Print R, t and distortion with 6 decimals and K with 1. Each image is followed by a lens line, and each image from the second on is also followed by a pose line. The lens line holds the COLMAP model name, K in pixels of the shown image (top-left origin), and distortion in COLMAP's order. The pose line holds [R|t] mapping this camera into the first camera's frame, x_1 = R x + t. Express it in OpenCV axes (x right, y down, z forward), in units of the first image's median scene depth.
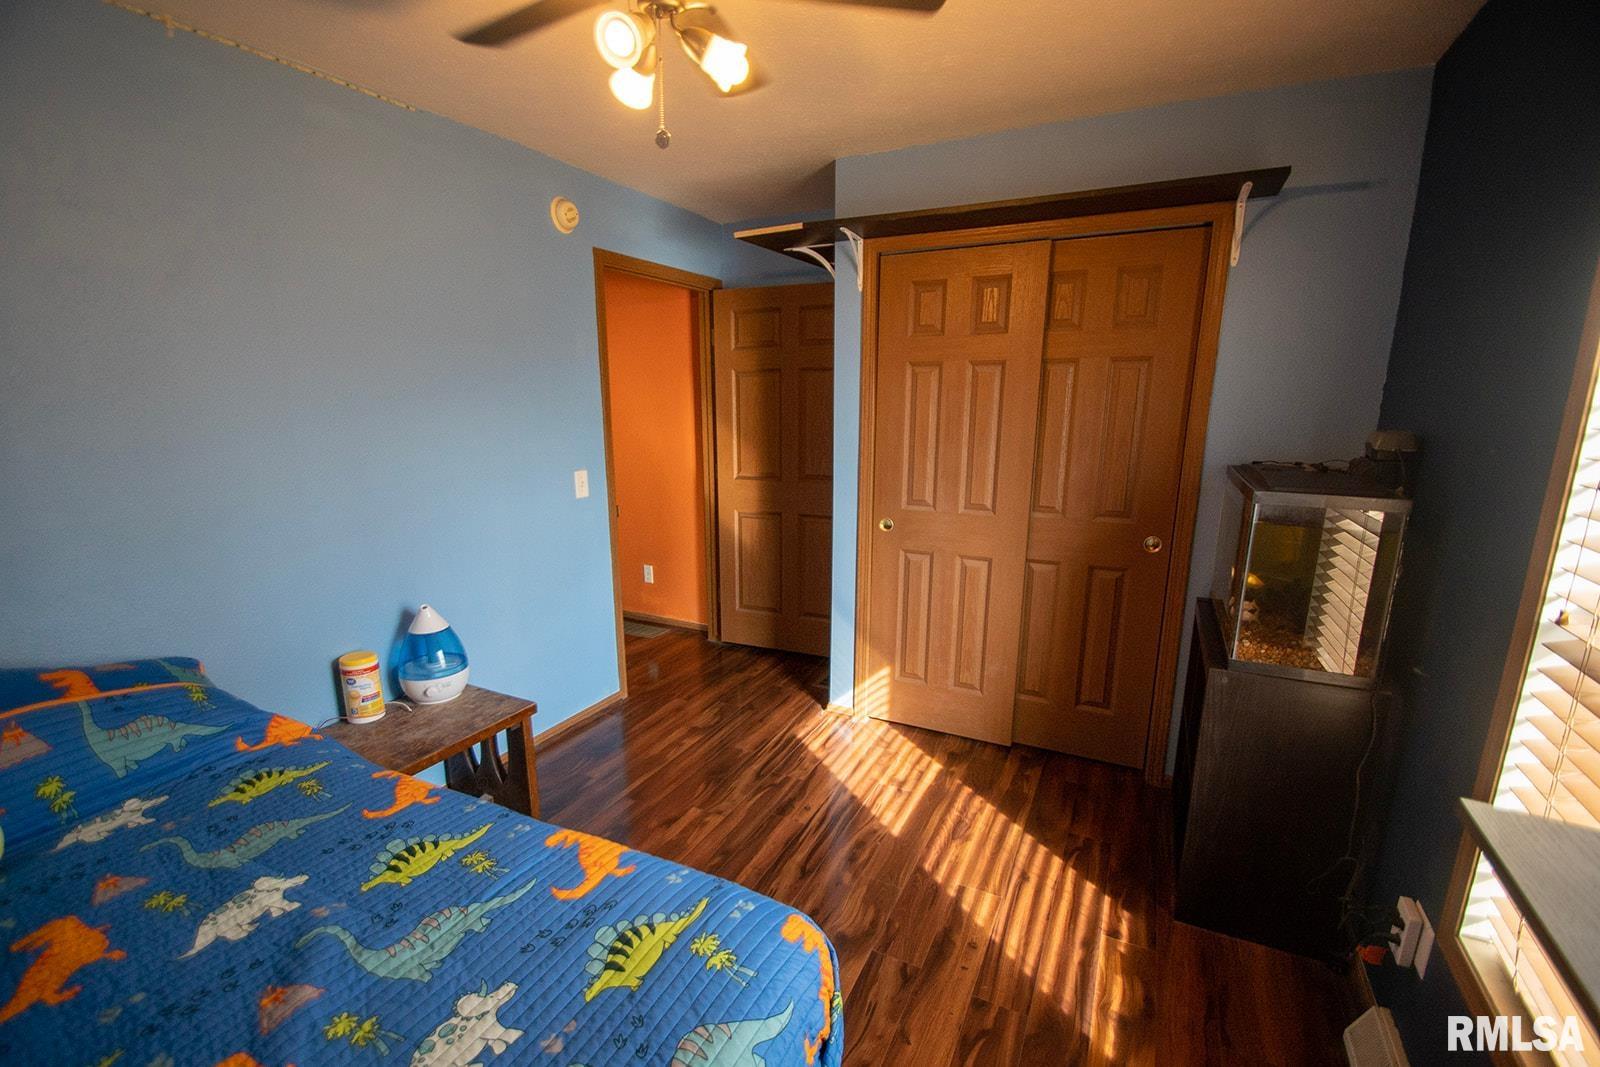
lens RADIAL K [[709.8, 0, 780.7], [0, 709.8, 556.8], [0, 0, 1]] dist [0.003121, -0.008805]
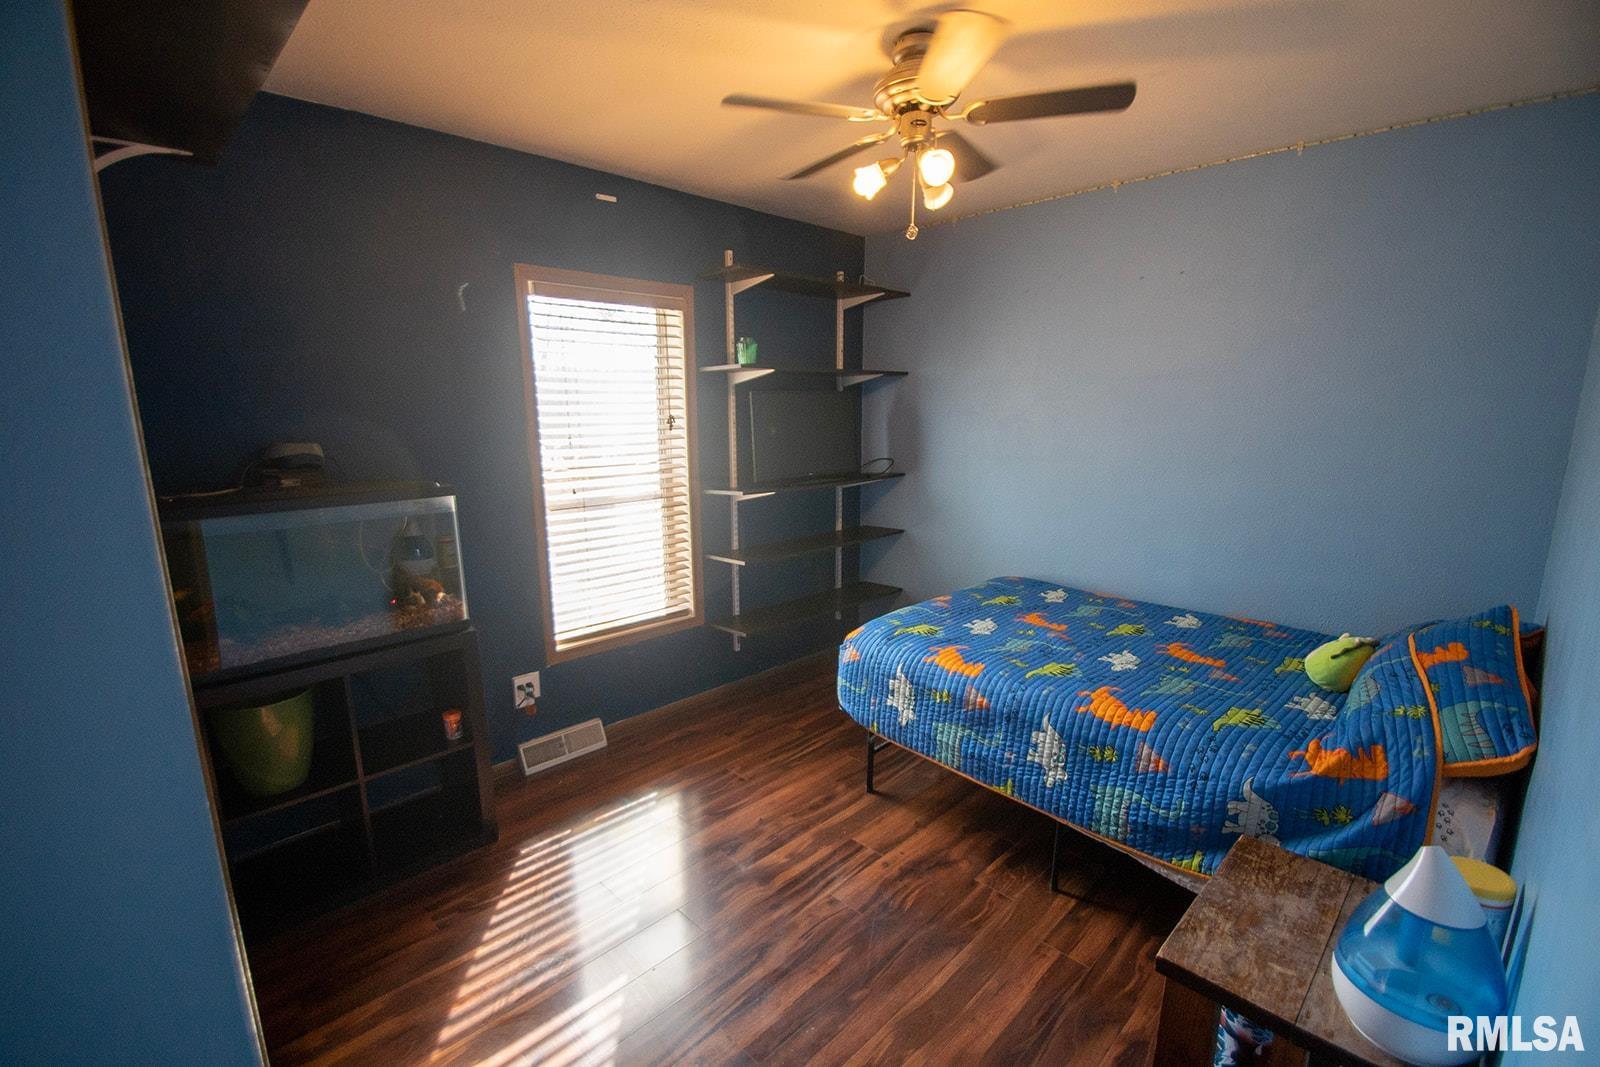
lens RADIAL K [[709.8, 0, 780.7], [0, 709.8, 556.8], [0, 0, 1]] dist [0.003121, -0.008805]
pose [[-0.949092, -0.057196, 0.309764, -0.239061], [0.079493, 0.908059, 0.411230, -0.367227], [-0.304804, 0.414919, -0.857284, 1.585365]]
